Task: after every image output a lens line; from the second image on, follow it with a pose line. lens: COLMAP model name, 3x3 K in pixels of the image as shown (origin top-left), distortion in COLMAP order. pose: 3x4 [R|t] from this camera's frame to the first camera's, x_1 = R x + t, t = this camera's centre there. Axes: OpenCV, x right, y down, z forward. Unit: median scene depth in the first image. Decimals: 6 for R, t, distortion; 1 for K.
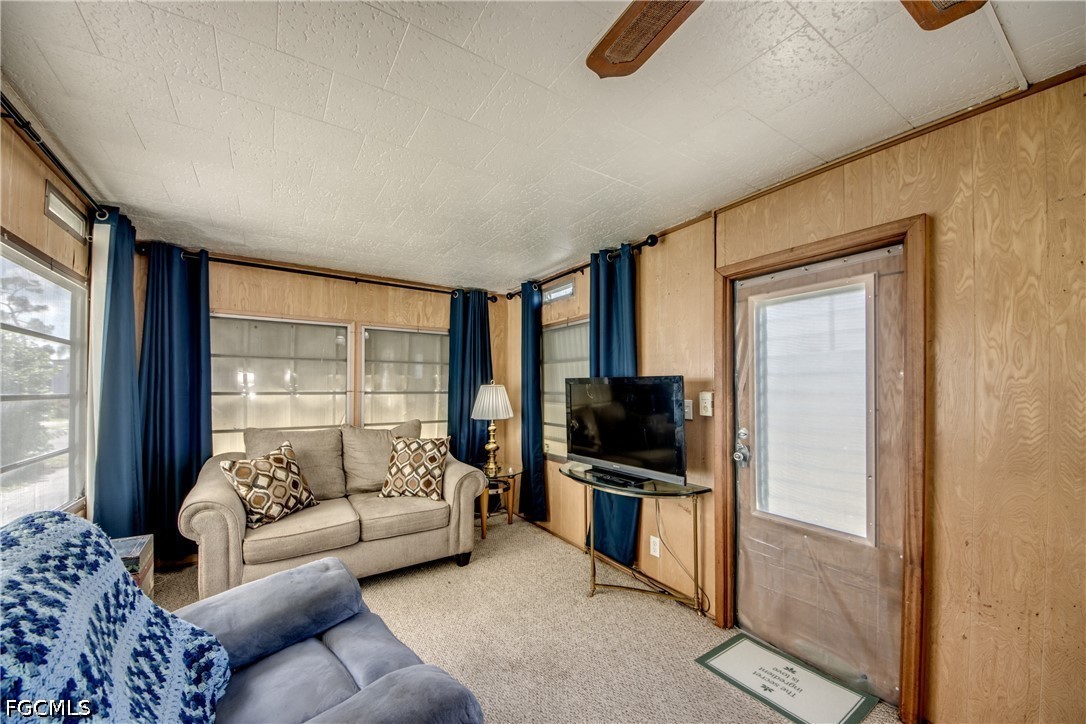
lens RADIAL K [[420.1, 0, 543.9], [0, 420.1, 380.3], [0, 0, 1]] dist [0.009981, -0.011928]
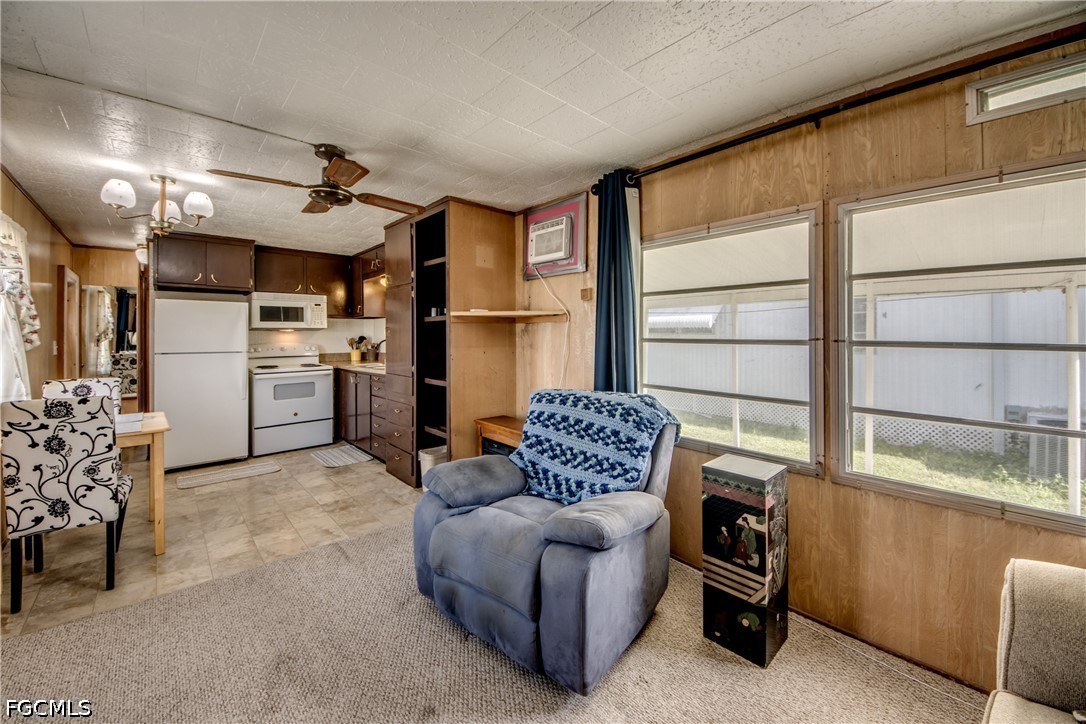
lens RADIAL K [[420.1, 0, 544.3], [0, 420.1, 334.0], [0, 0, 1]] dist [0.009981, -0.011928]
pose [[-0.987588, 0.000445, -0.157066, -0.165600], [0.002345, 0.999926, -0.011914, 0.023068], [0.157049, -0.012135, -0.987516, 1.218874]]
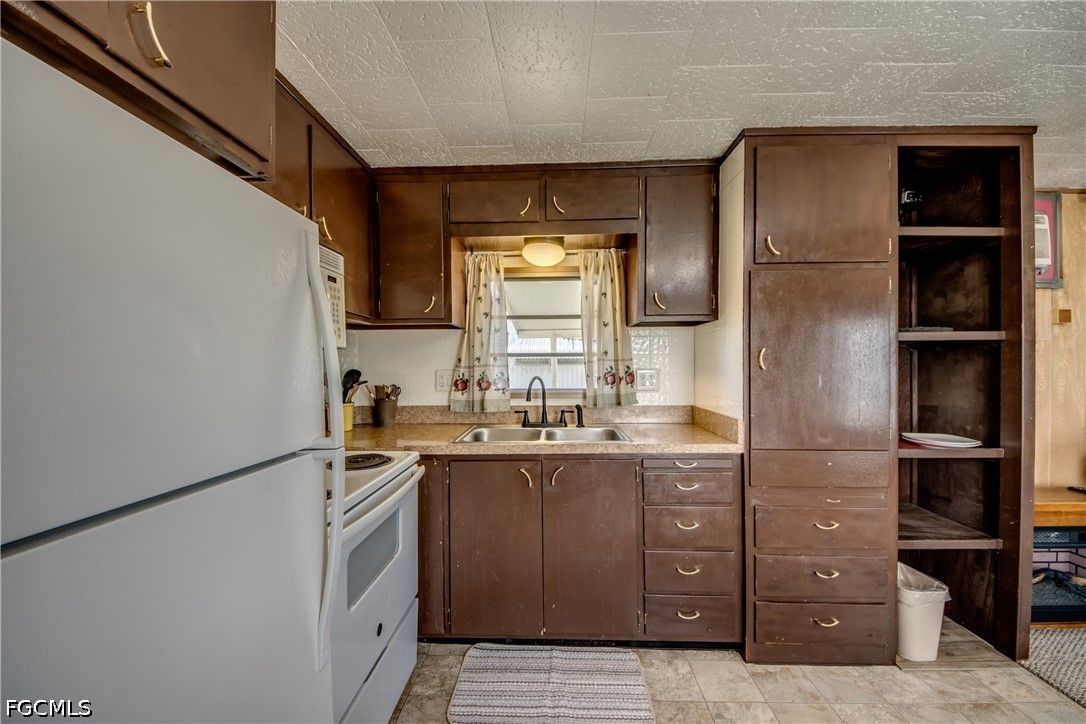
lens RADIAL K [[420.1, 0, 540.8], [0, 420.1, 364.7], [0, 0, 1]] dist [0.009981, -0.011928]
pose [[-0.581420, -0.001540, -0.813602, 0.985161], [0.008304, 0.999935, -0.007827, 0.005378], [0.813562, -0.011306, -0.581369, -0.328776]]
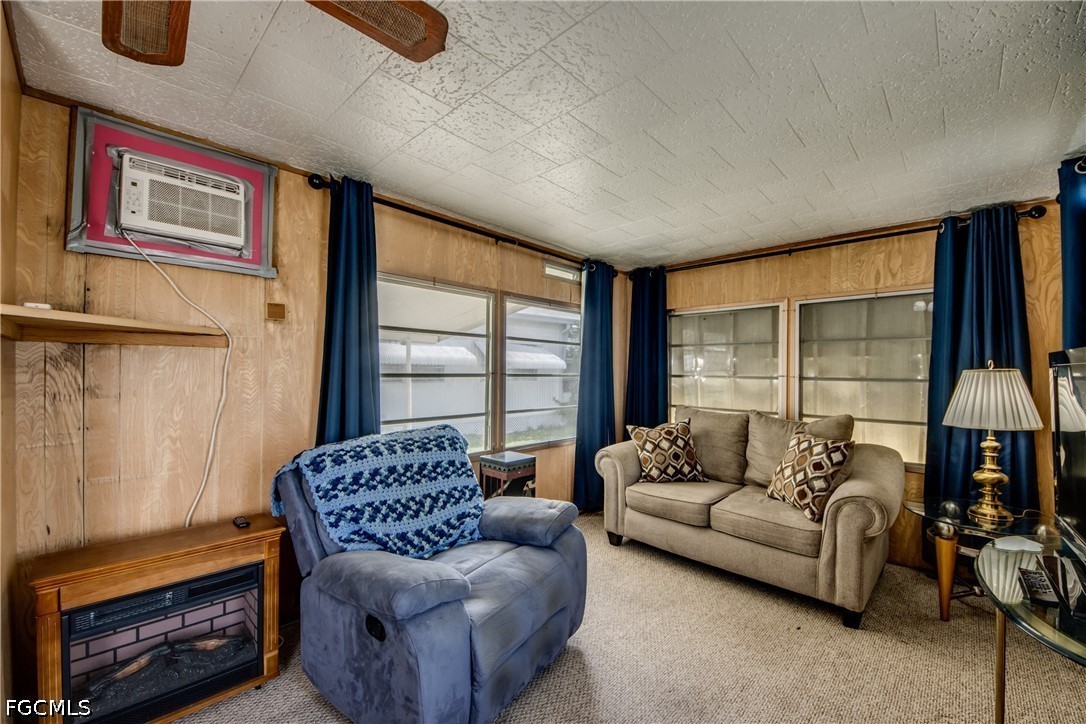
lens RADIAL K [[420.1, 0, 543.1], [0, 420.1, 372.2], [0, 0, 1]] dist [0.009981, -0.011928]
pose [[0.229882, 0.008305, -0.973183, 0.450828], [0.002837, 0.999954, 0.009203, 0.011381], [0.973214, -0.004877, 0.229848, 0.421808]]
